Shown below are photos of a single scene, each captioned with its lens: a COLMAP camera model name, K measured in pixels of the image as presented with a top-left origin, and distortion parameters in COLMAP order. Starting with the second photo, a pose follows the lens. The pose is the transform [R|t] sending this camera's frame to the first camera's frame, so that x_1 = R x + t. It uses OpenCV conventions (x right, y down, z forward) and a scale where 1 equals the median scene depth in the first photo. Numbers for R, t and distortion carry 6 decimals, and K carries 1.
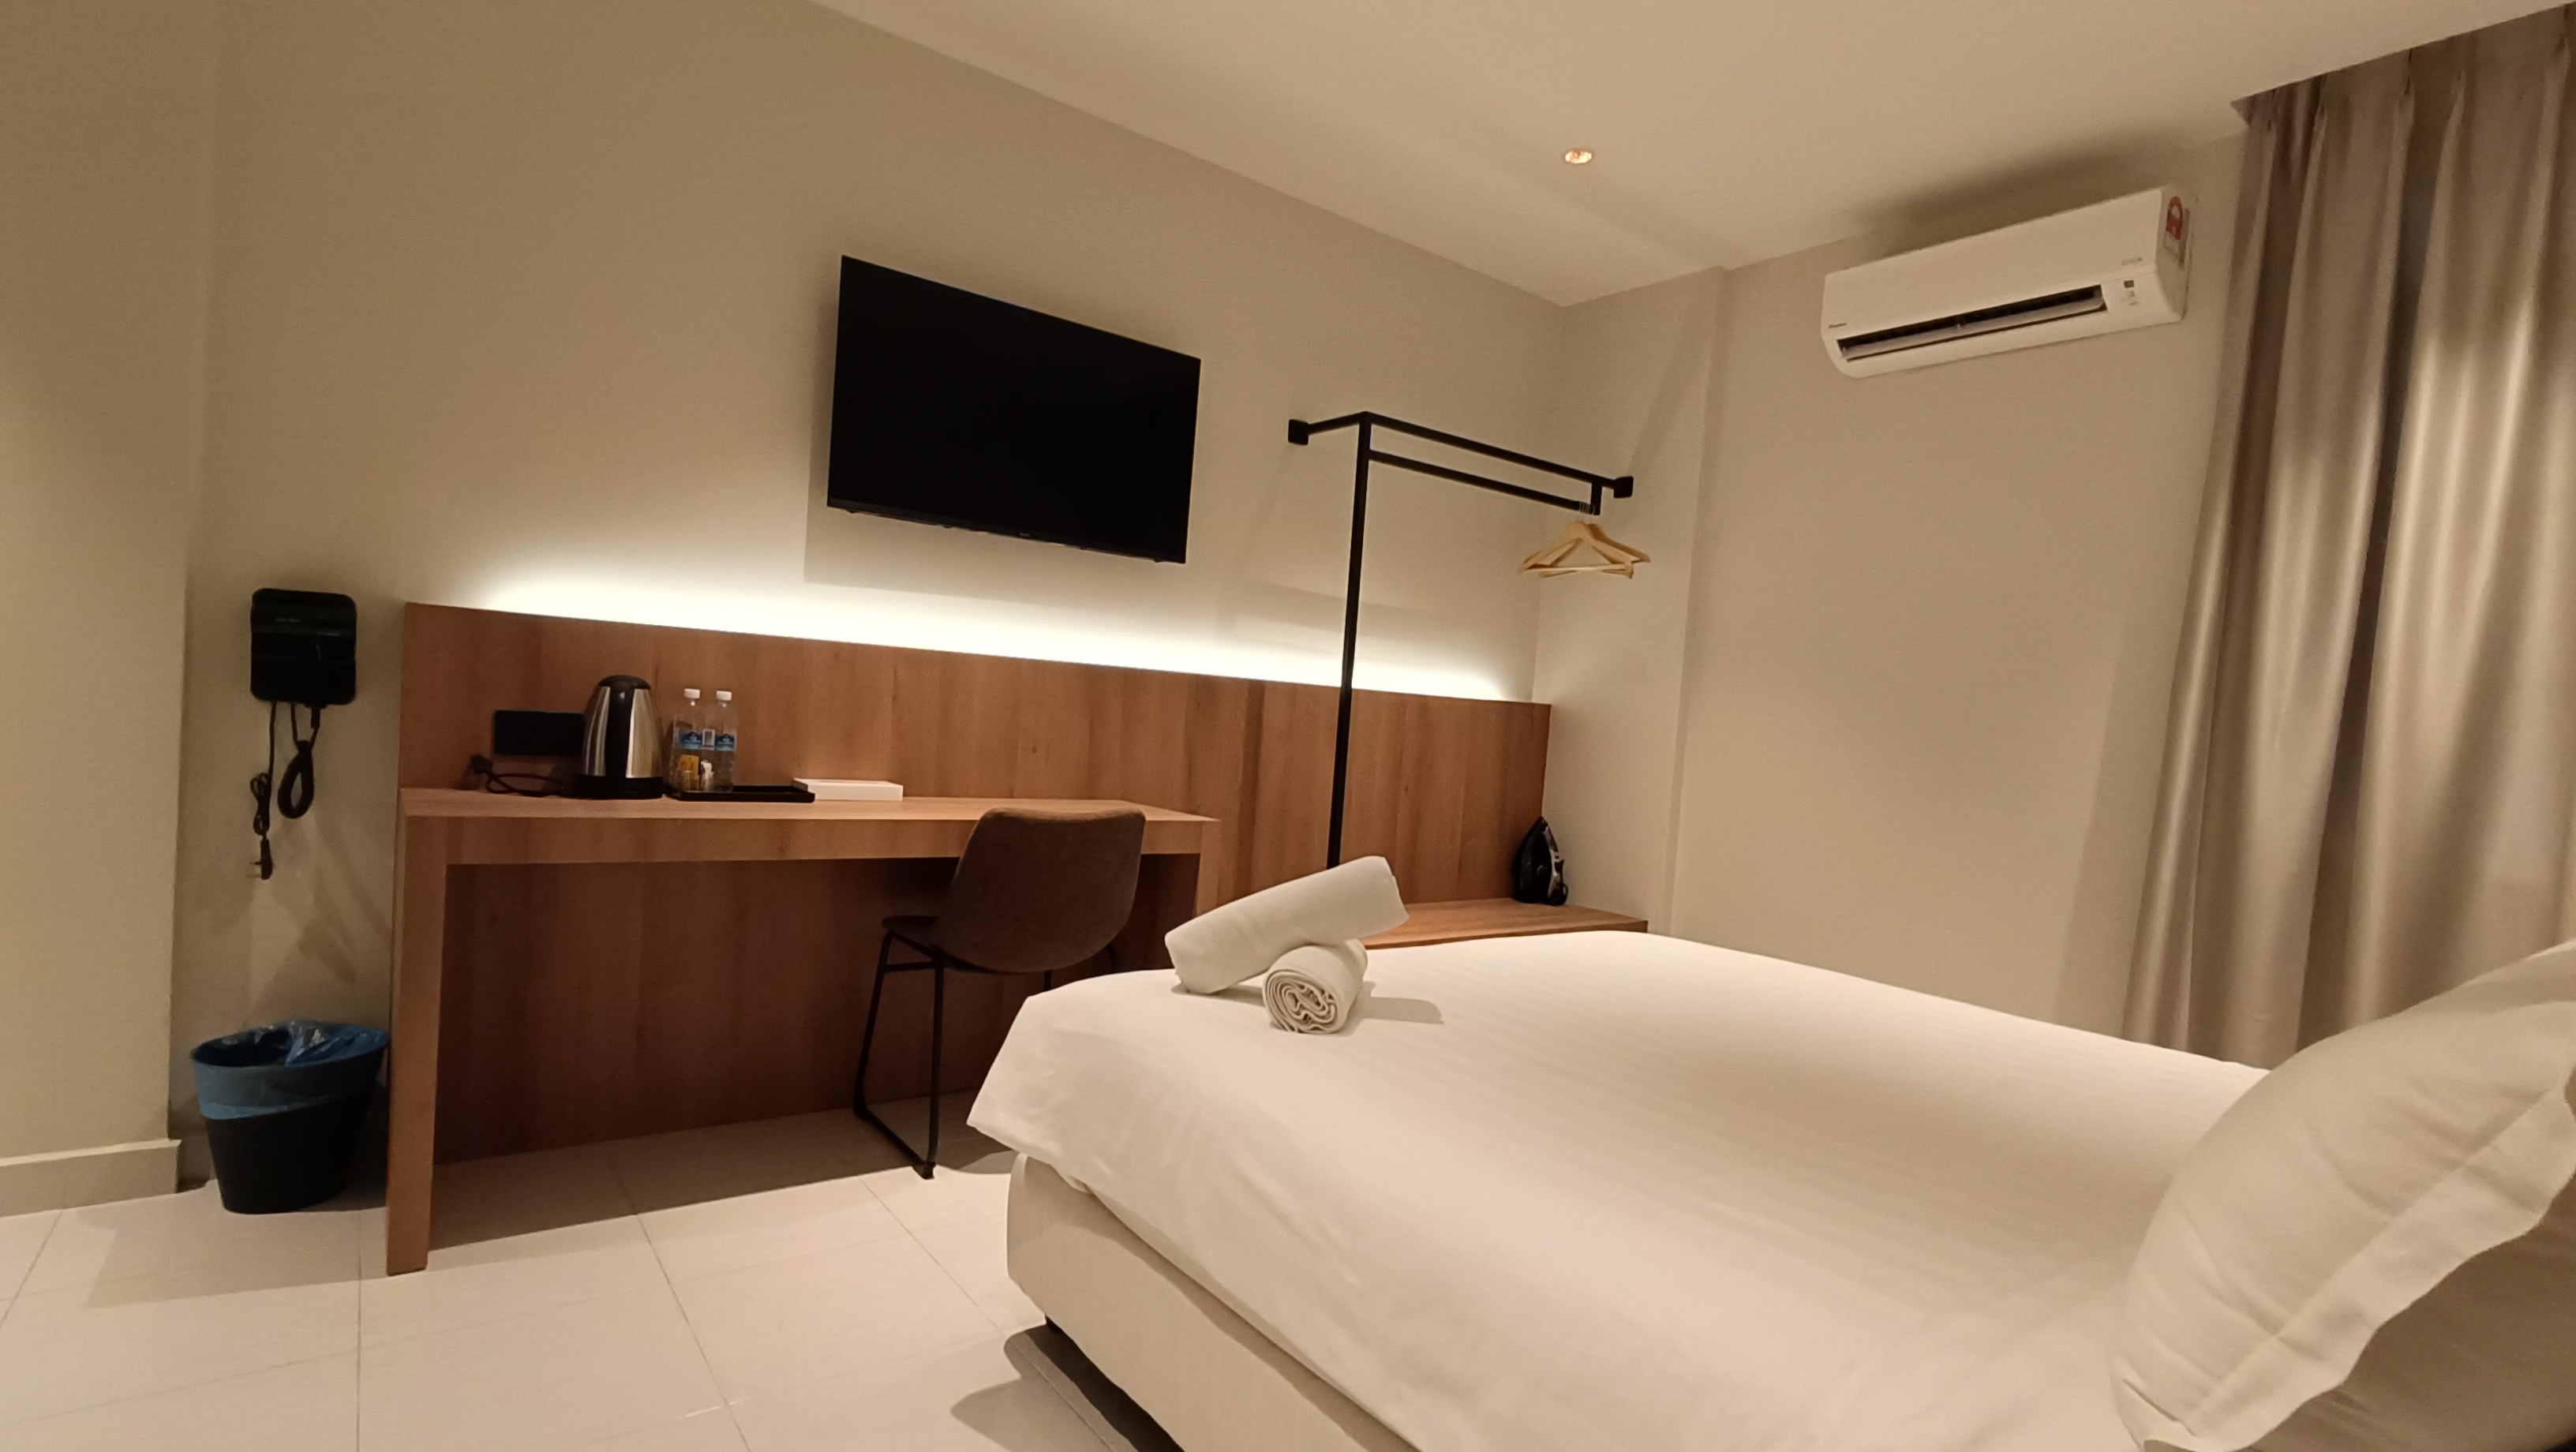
lens RADIAL K [[1206.0, 0, 1302.4], [0, 1206.0, 767.8], [0, 0, 1]] dist [0.008175, 0.000074]
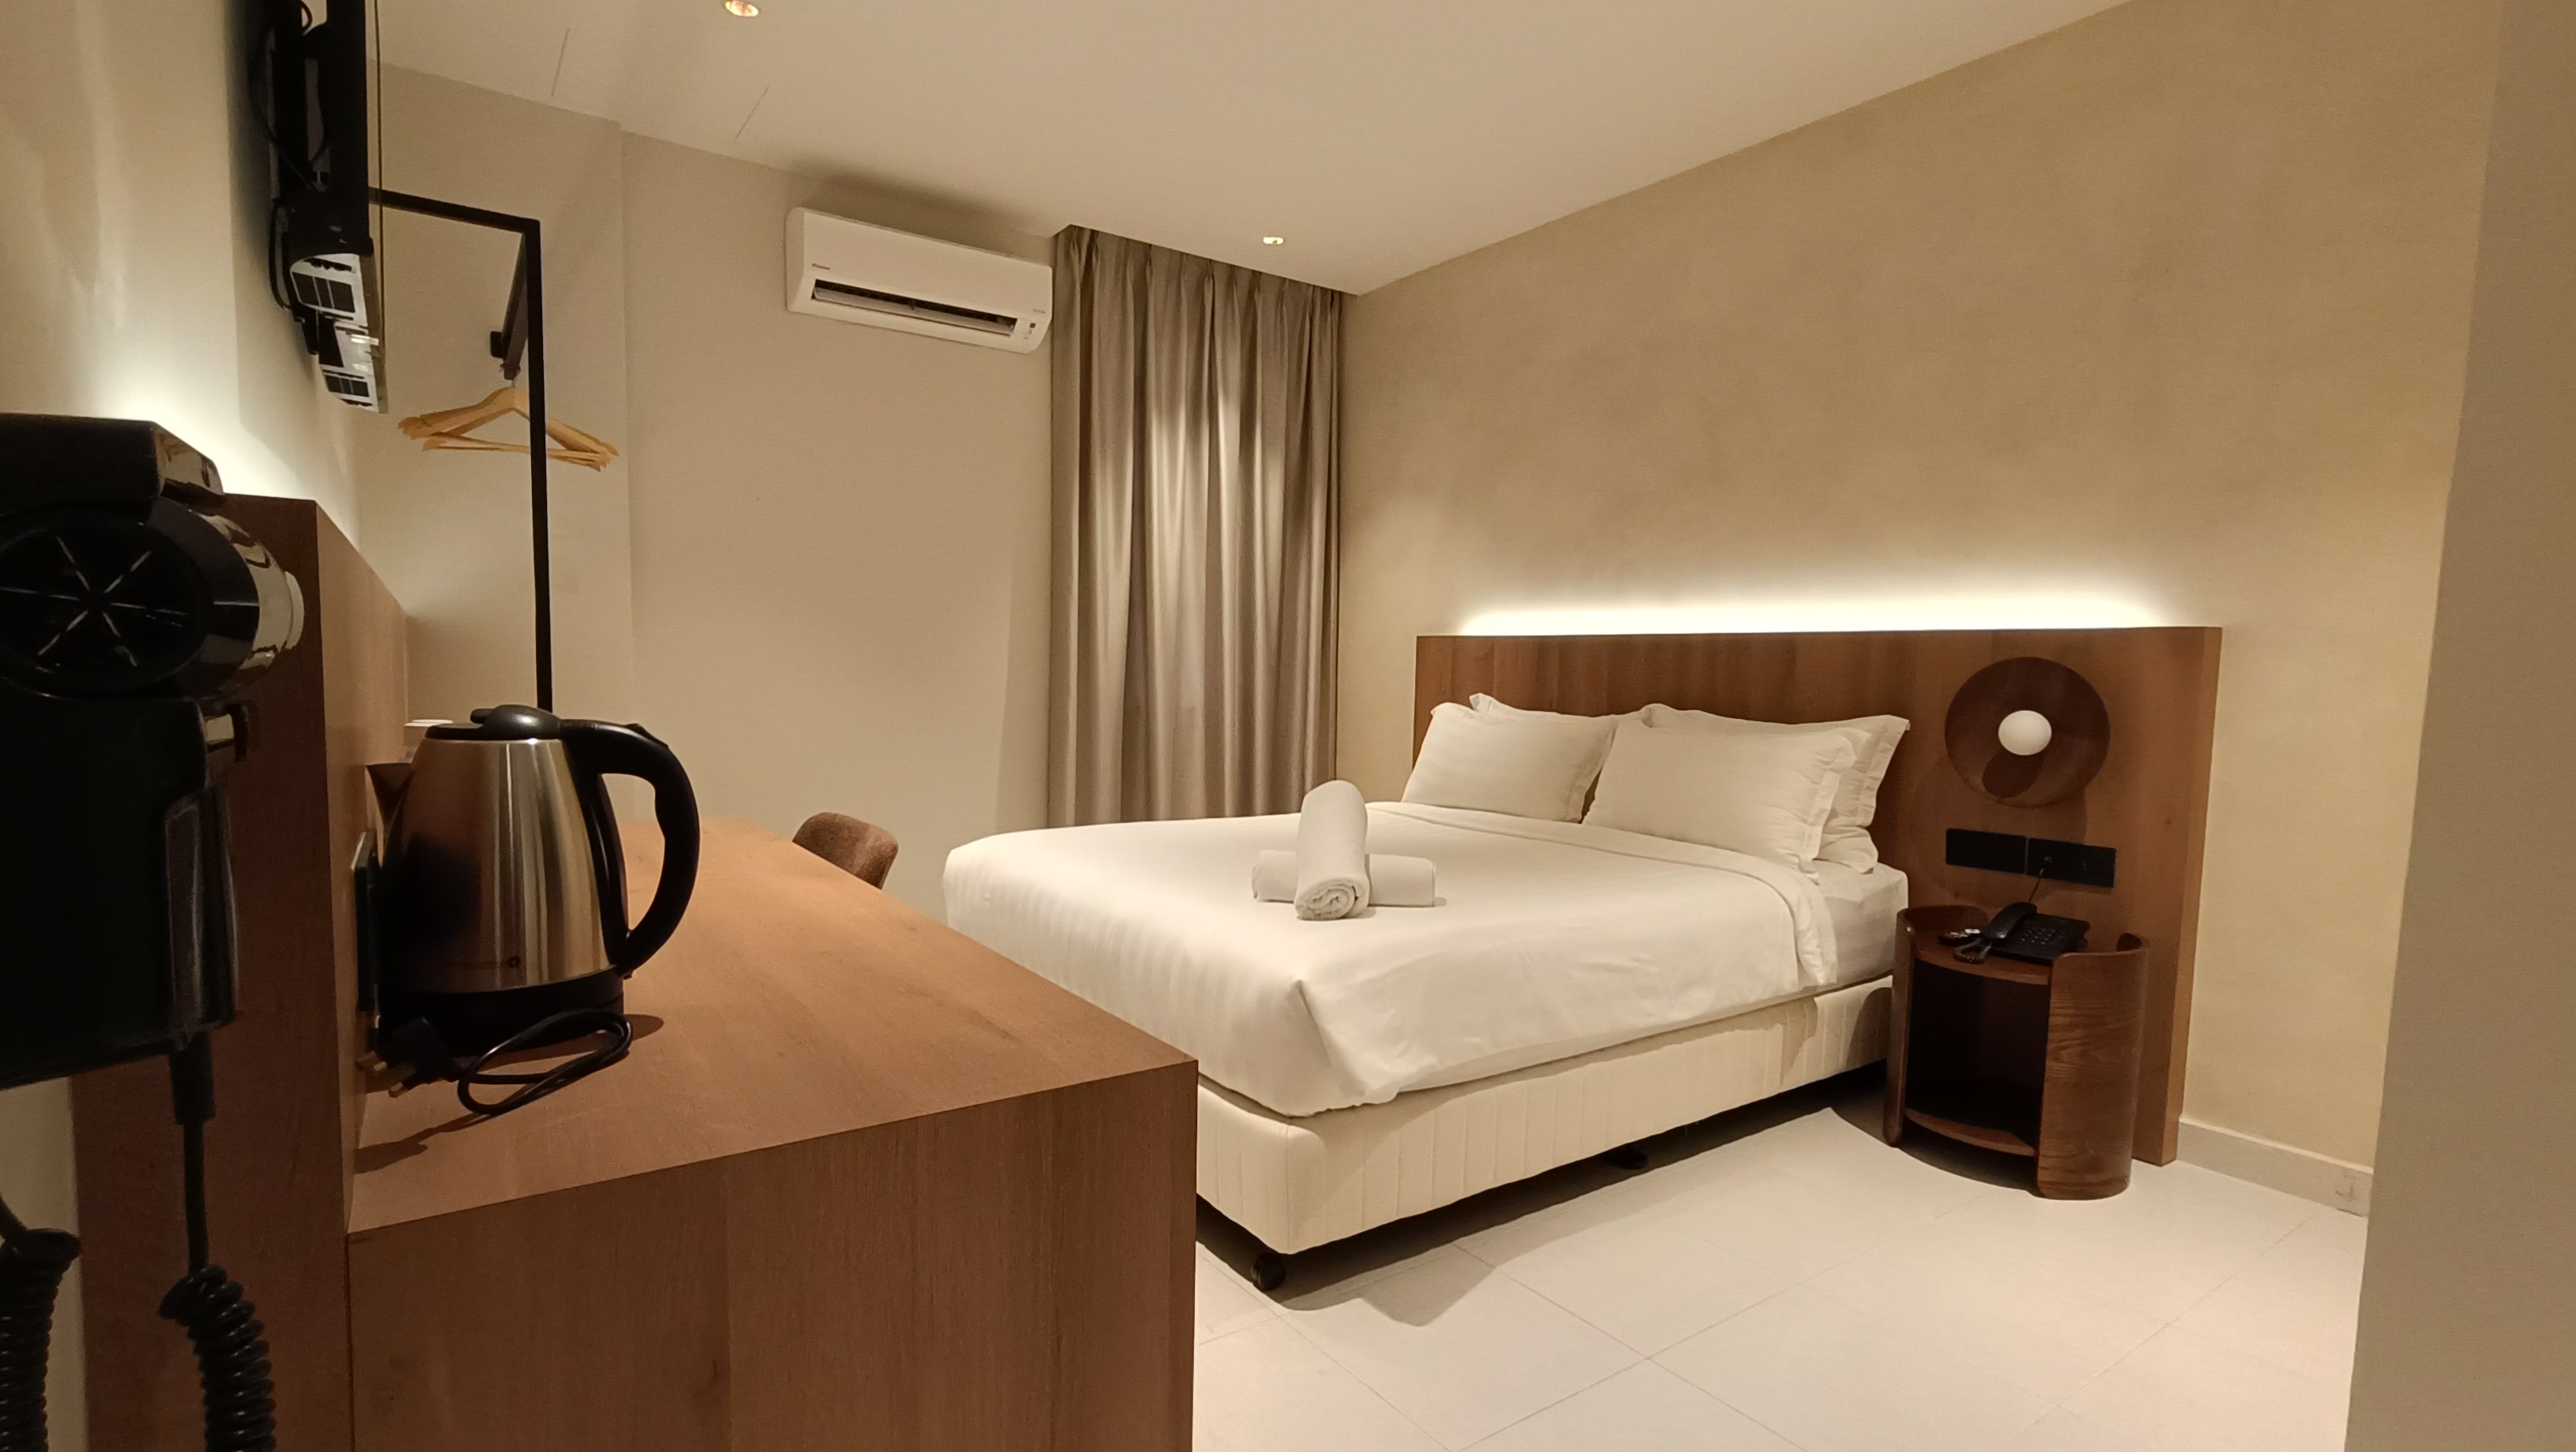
lens RADIAL K [[1197.1, 0, 1284.6], [0, 1197.1, 757.1], [0, 0, 1]] dist [0.006315, 0.001171]
pose [[0.048011, -0.147060, 0.987962, -0.847867], [0.026028, 0.988951, 0.145942, -0.098346], [-0.998508, 0.018707, 0.051308, 0.684308]]
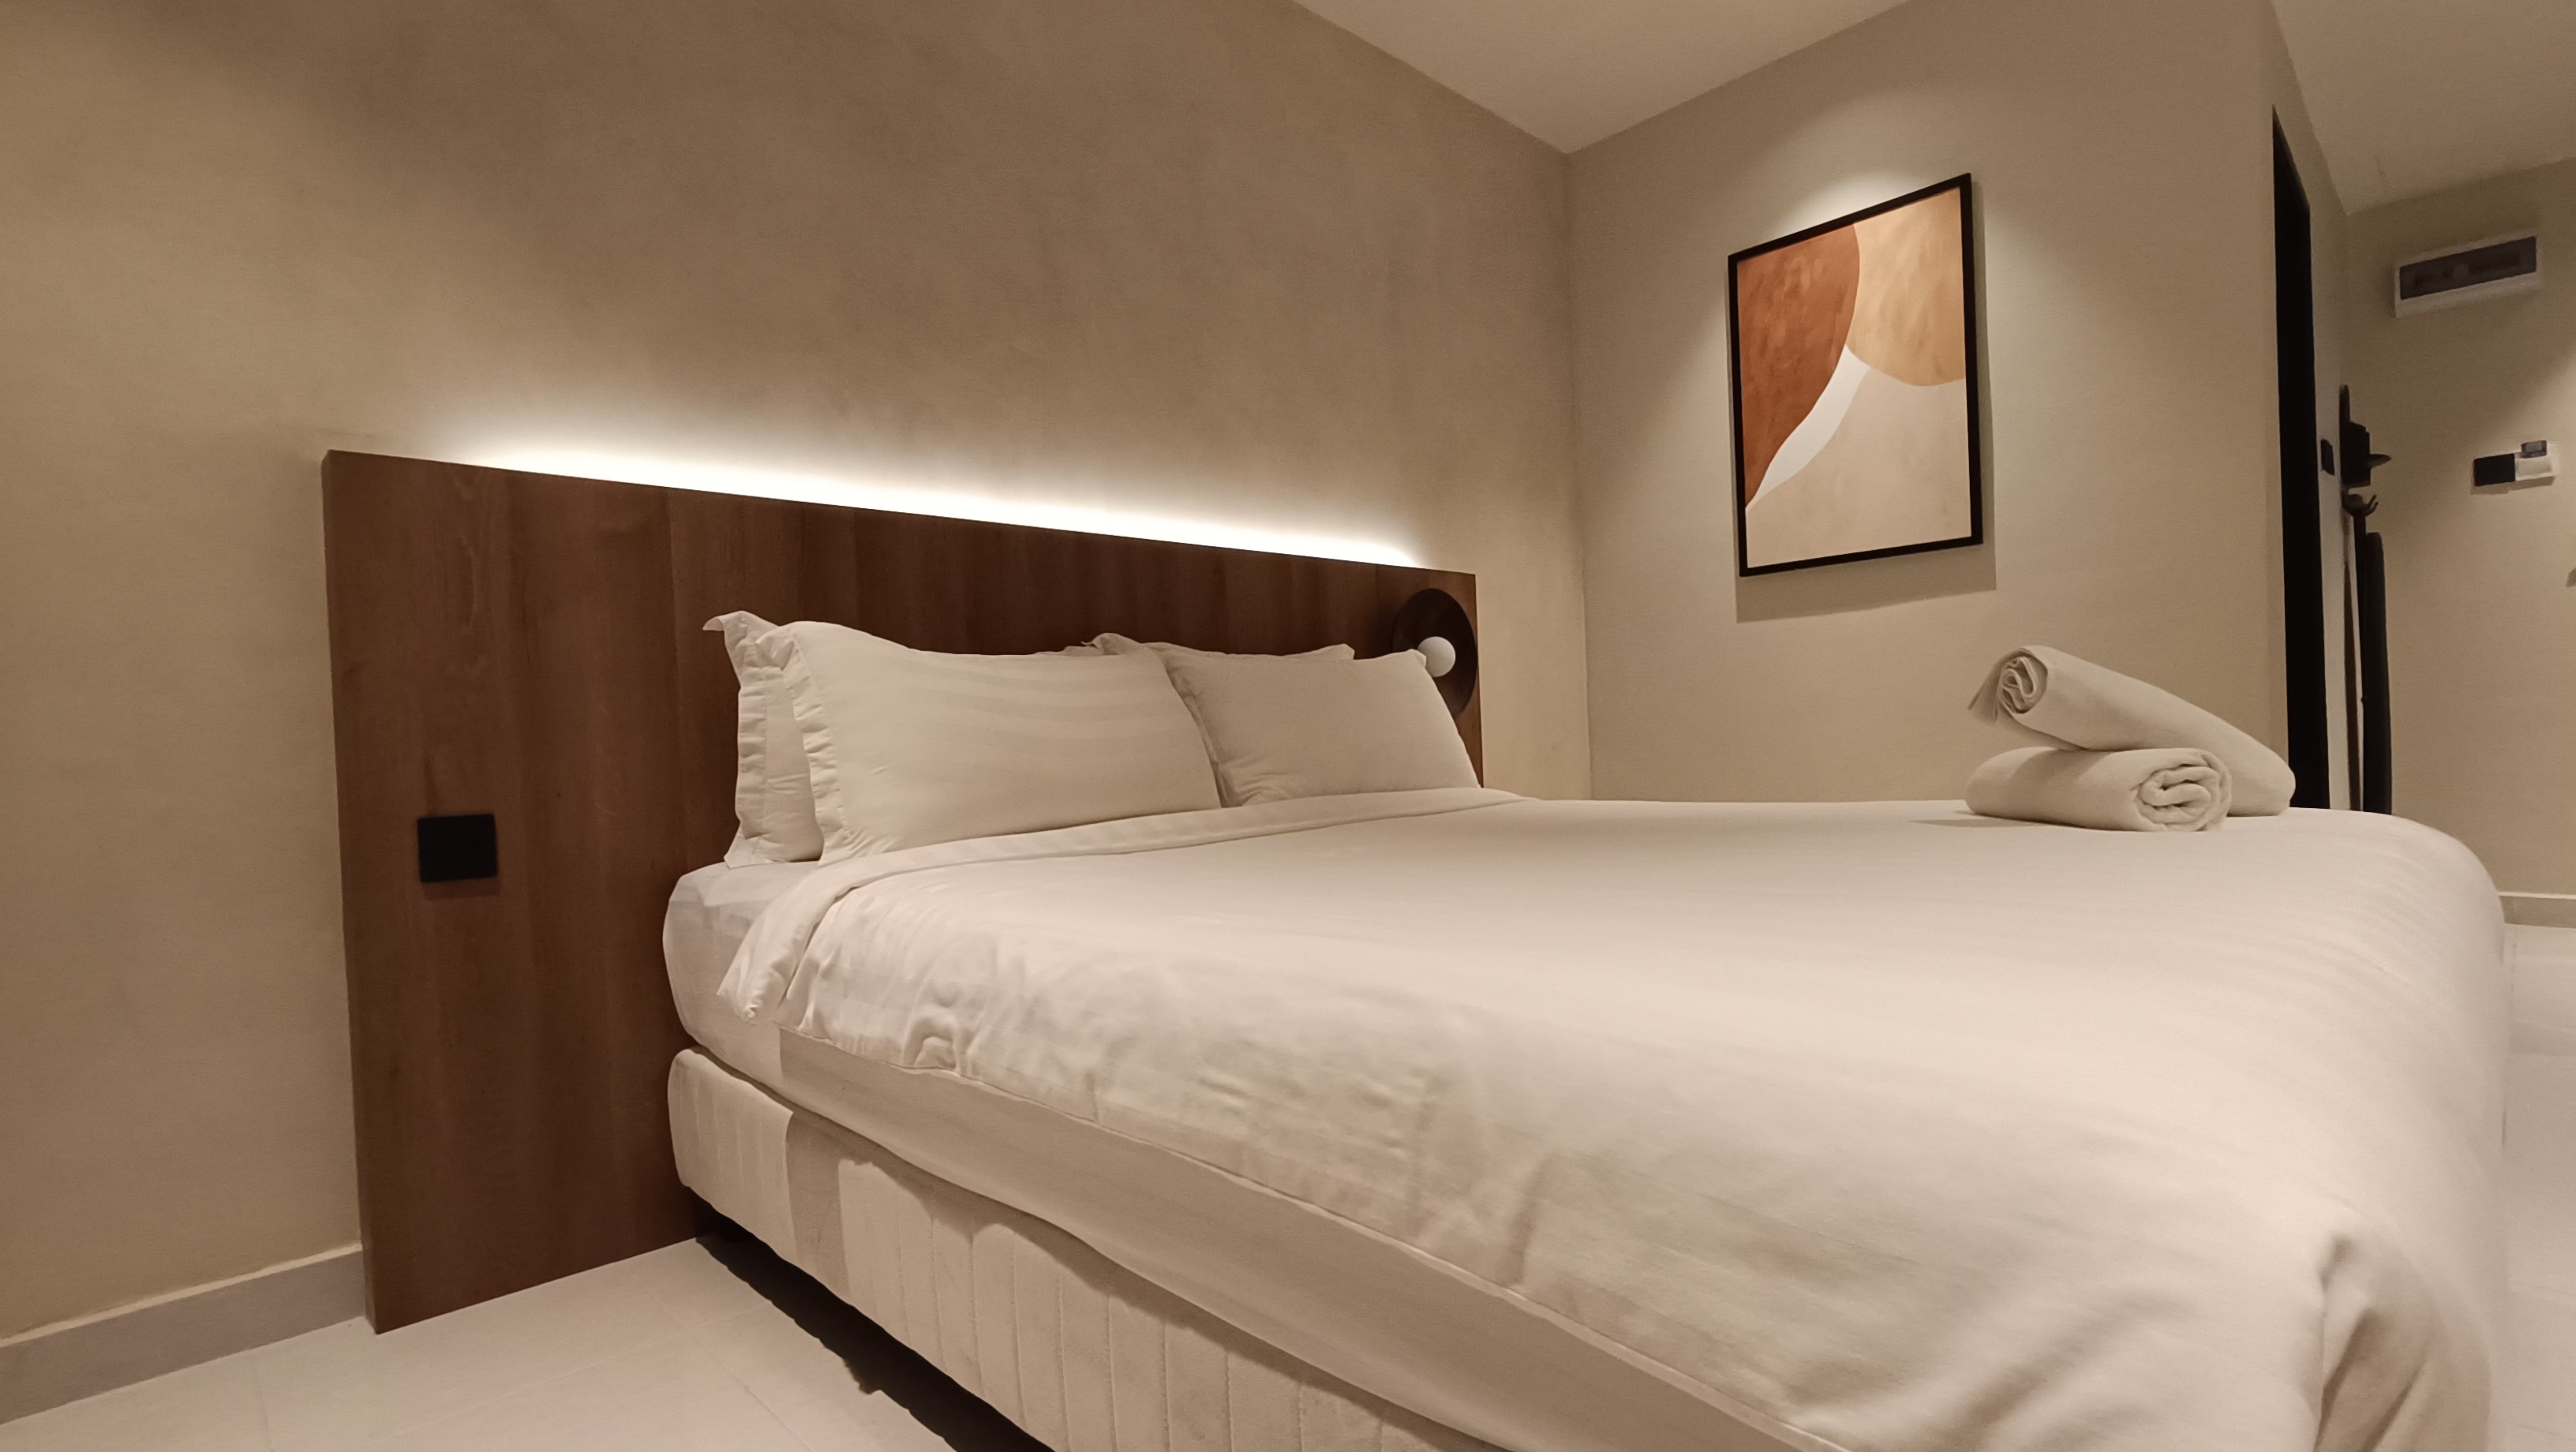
lens RADIAL K [[1177.2, 0, 1284.4], [0, 1177.2, 757.5], [0, 0, 1]] dist [0.013418, -0.005502]
pose [[-0.994306, -0.026210, -0.103287, 0.449963], [-0.031794, 0.998099, 0.052798, 0.088417], [0.101707, 0.055781, -0.993249, 1.215017]]
